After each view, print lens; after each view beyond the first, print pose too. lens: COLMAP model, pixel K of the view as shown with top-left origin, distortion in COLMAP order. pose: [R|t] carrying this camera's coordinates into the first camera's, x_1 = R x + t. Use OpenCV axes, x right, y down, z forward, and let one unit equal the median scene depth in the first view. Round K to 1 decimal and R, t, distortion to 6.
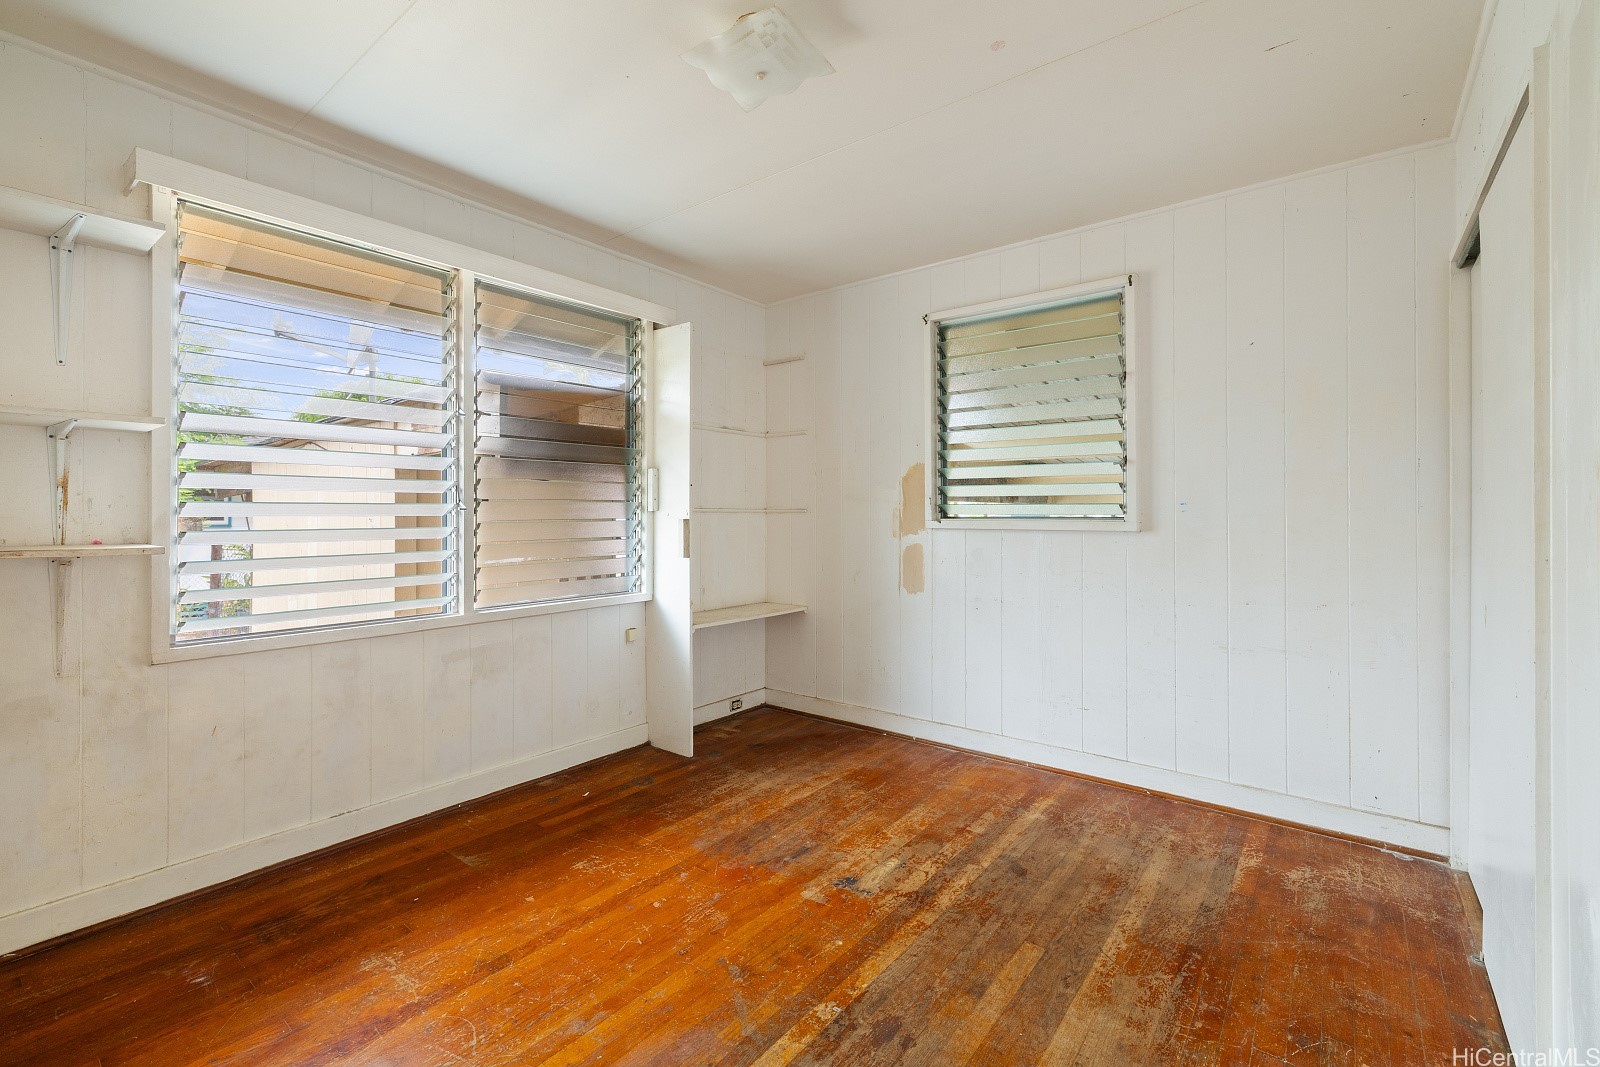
lens RADIAL K [[696.6, 0, 790.4], [0, 696.6, 524.2], [0, 0, 1]] dist [0.001314, -0.000181]
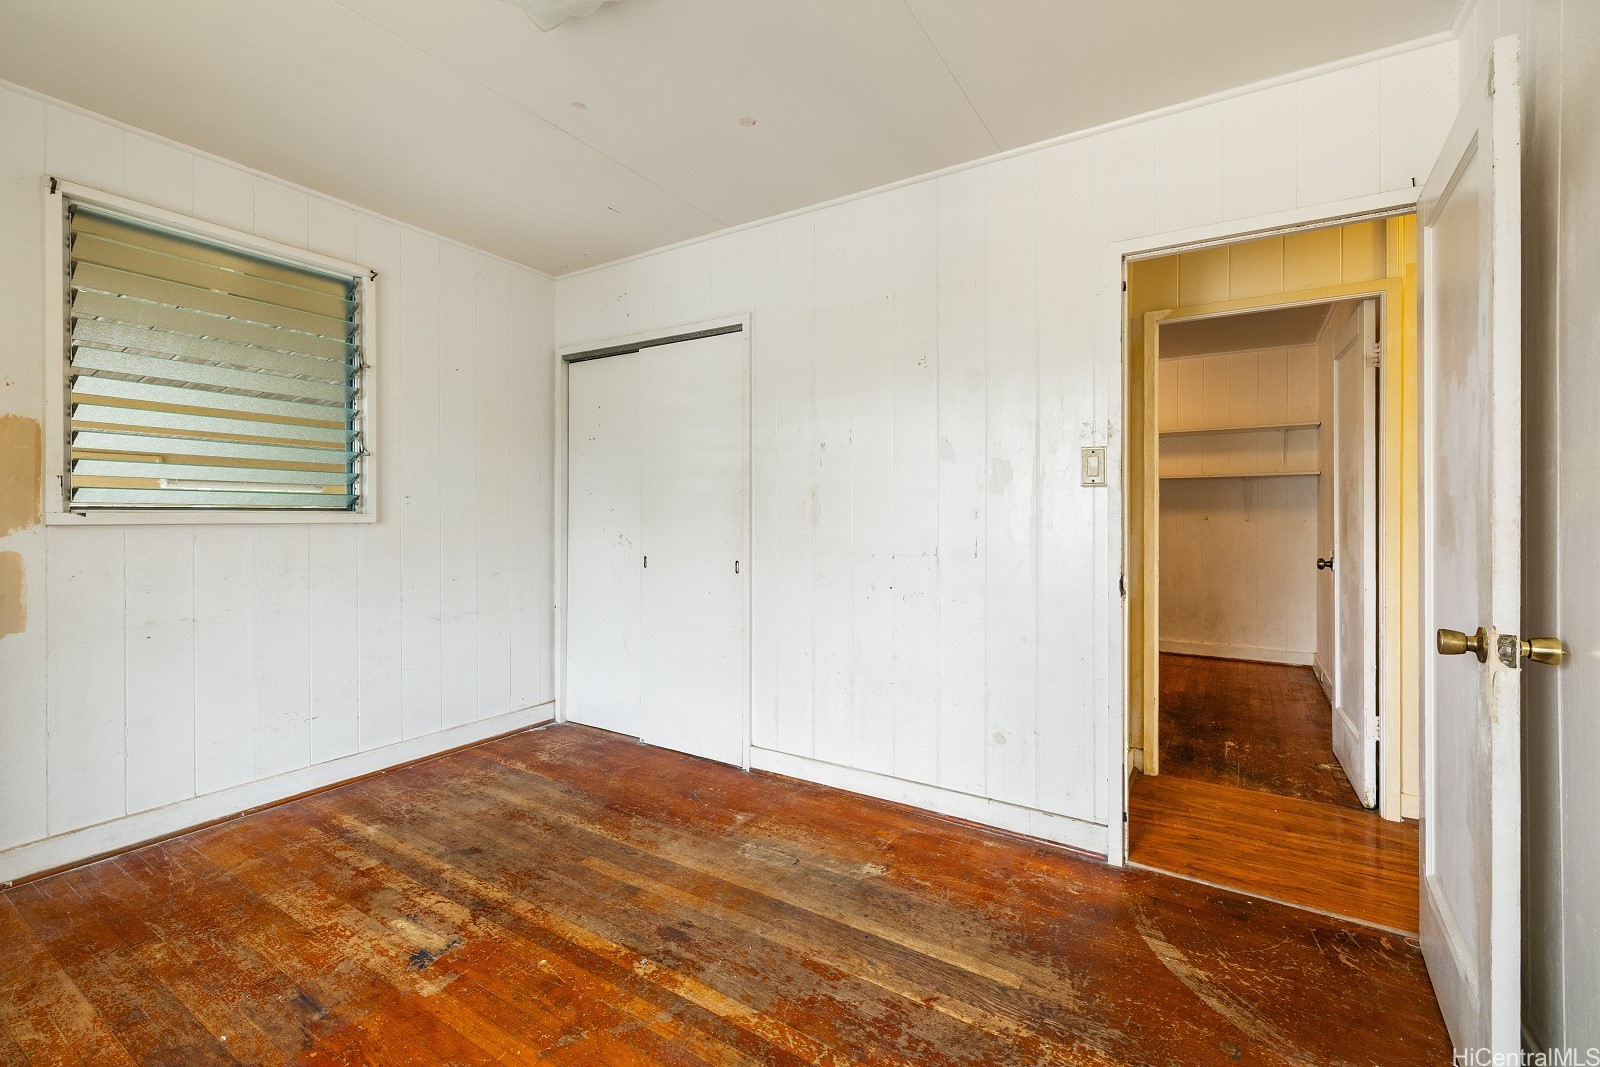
lens RADIAL K [[693.5, 0, 793.5], [0, 693.5, 513.1], [0, 0, 1]] dist [0.000403, -0.000292]
pose [[-0.113432, -0.002033, 0.993544, -0.695529], [0.005458, 0.999982, 0.002669, -0.003497], [-0.993531, 0.005726, -0.113419, 0.596549]]
